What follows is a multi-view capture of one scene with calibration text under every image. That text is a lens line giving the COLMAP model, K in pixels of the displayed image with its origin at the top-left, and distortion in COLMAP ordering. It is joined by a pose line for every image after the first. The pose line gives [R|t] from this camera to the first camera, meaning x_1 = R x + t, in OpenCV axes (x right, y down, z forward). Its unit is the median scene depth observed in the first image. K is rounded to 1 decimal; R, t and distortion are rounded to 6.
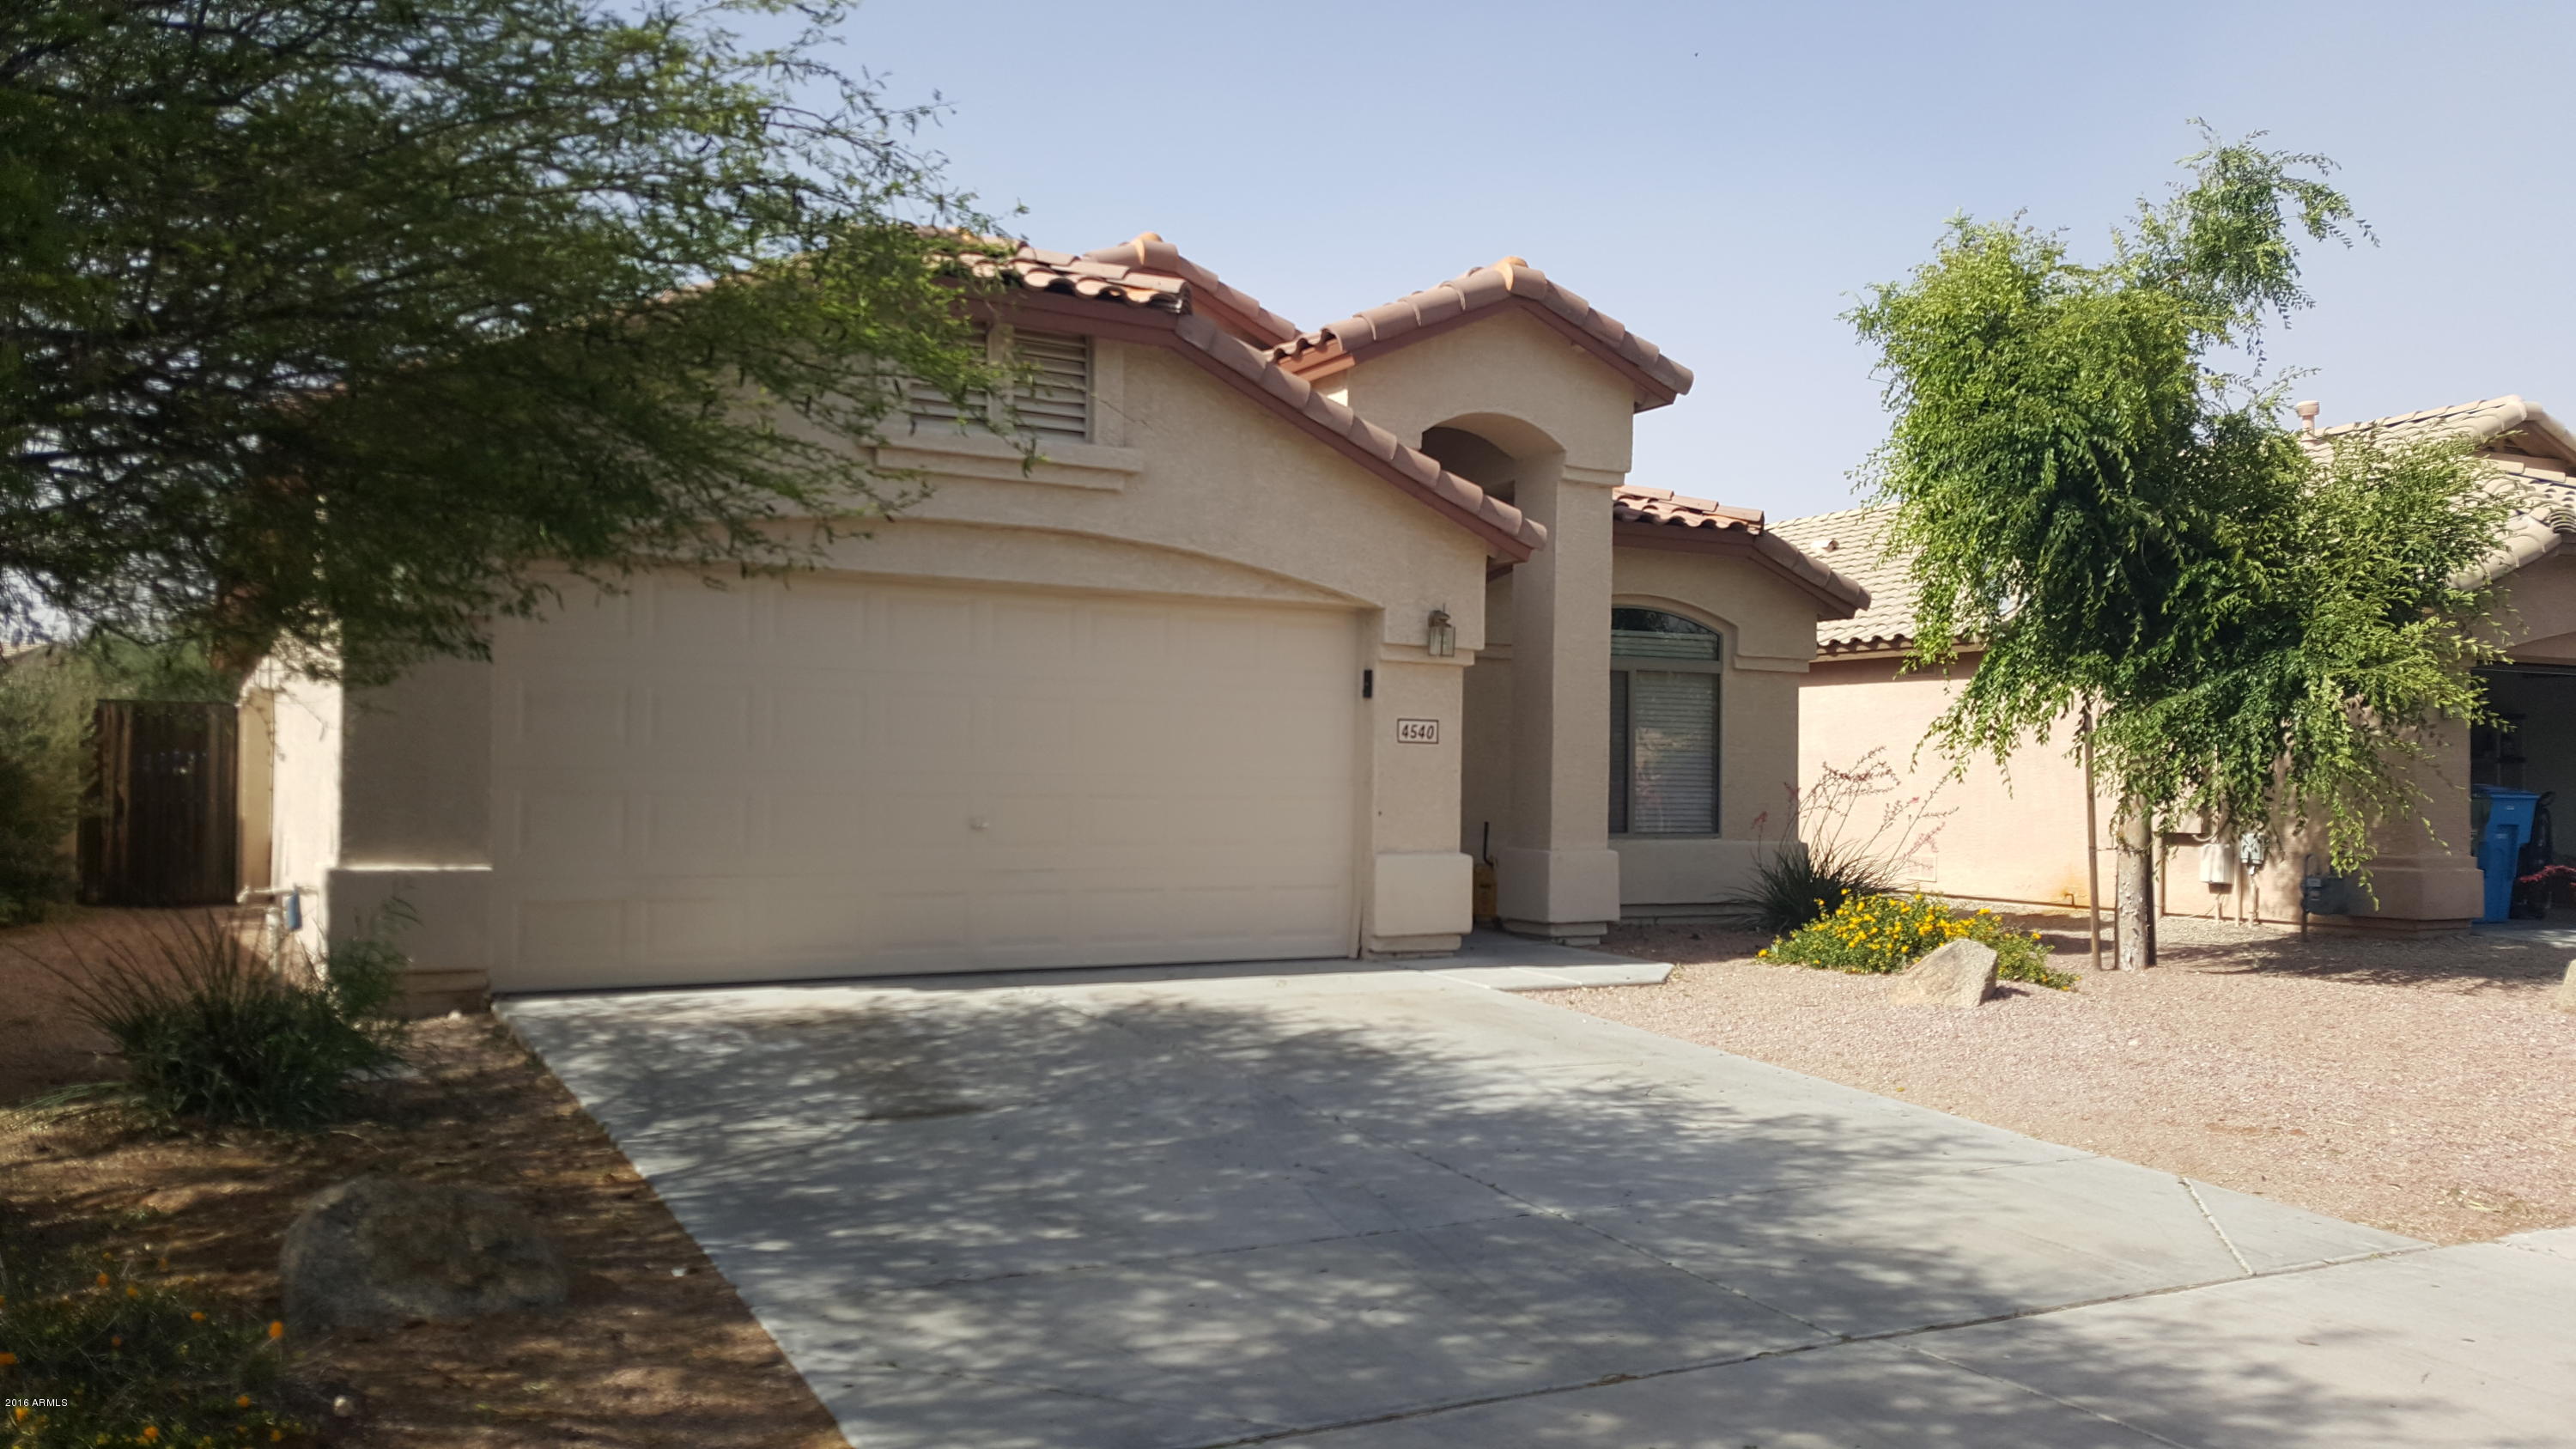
lens RADIAL K [[1920.5, 0, 1237.9], [0, 1920.5, 762.4], [0, 0, 1]] dist [0.138833, -0.247475]
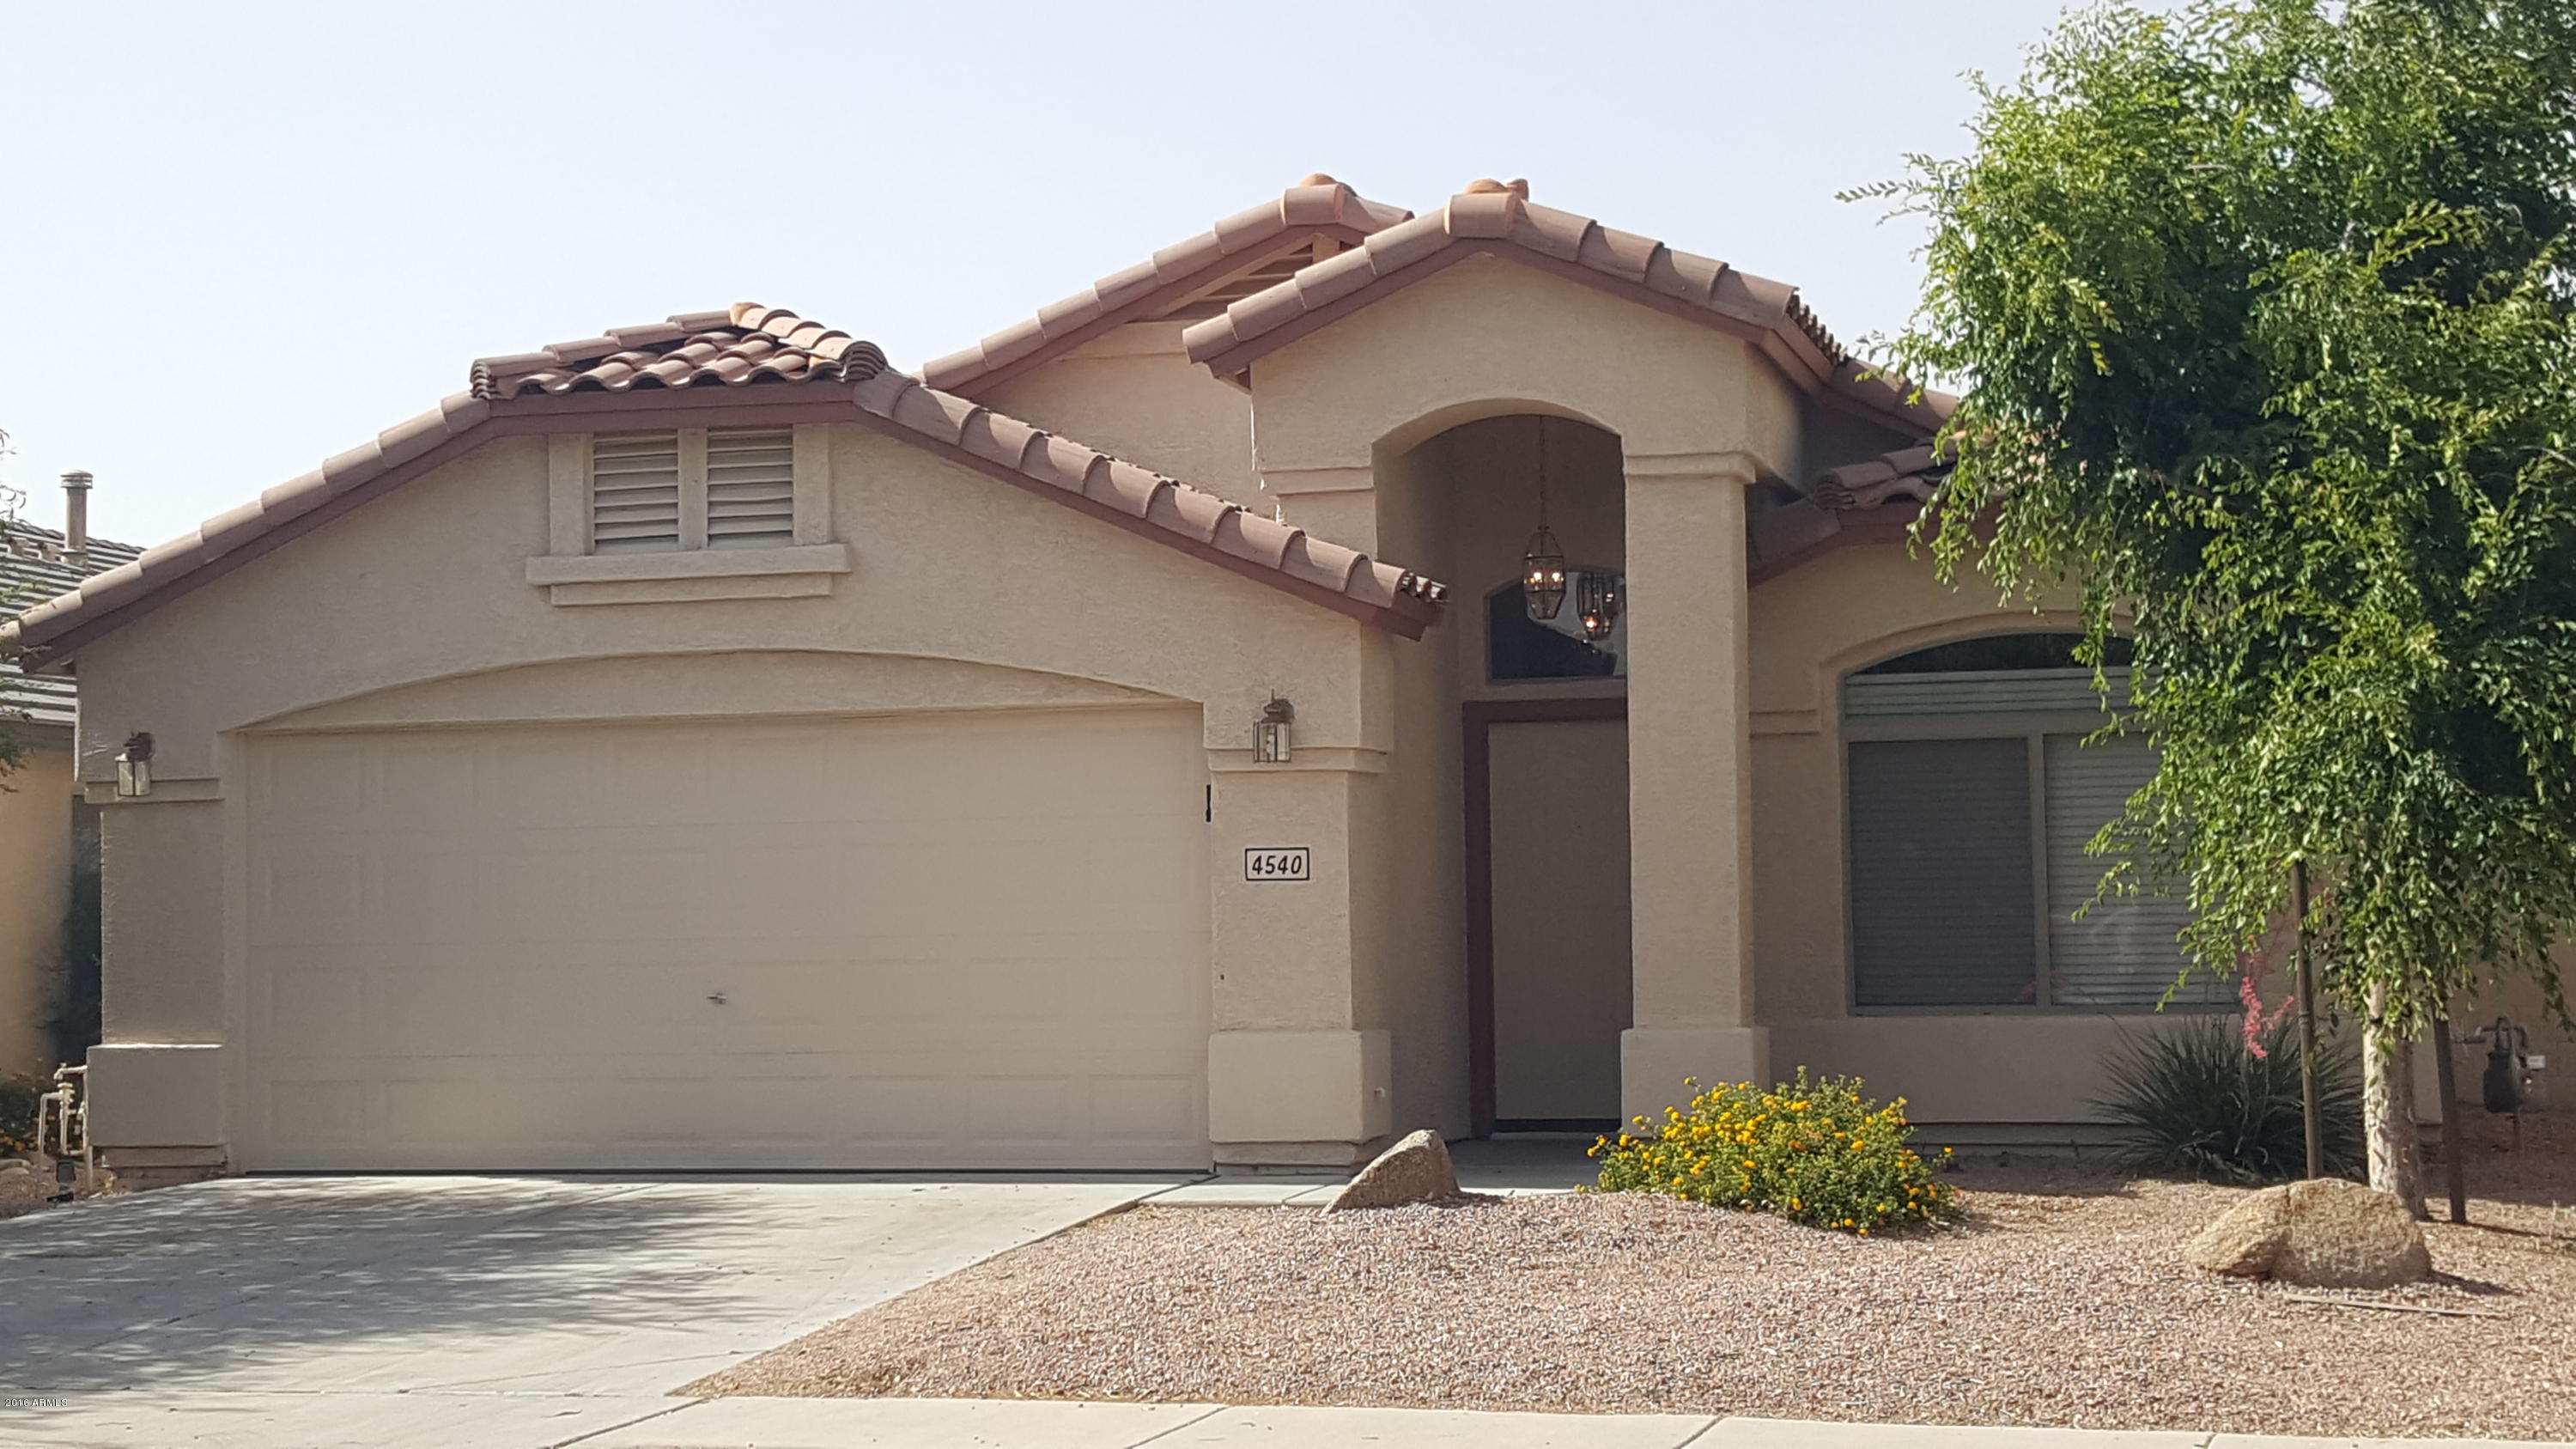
lens RADIAL K [[4203.3, 0, 1169.8], [0, 4203.3, 718.2], [0, 0, 1]] dist [0.119248, 0.034571]
pose [[0.709571, -0.060701, -0.702014, 1.248004], [0.029539, 0.997969, -0.056434, 0.018313], [0.704014, 0.019307, 0.709924, -0.178179]]
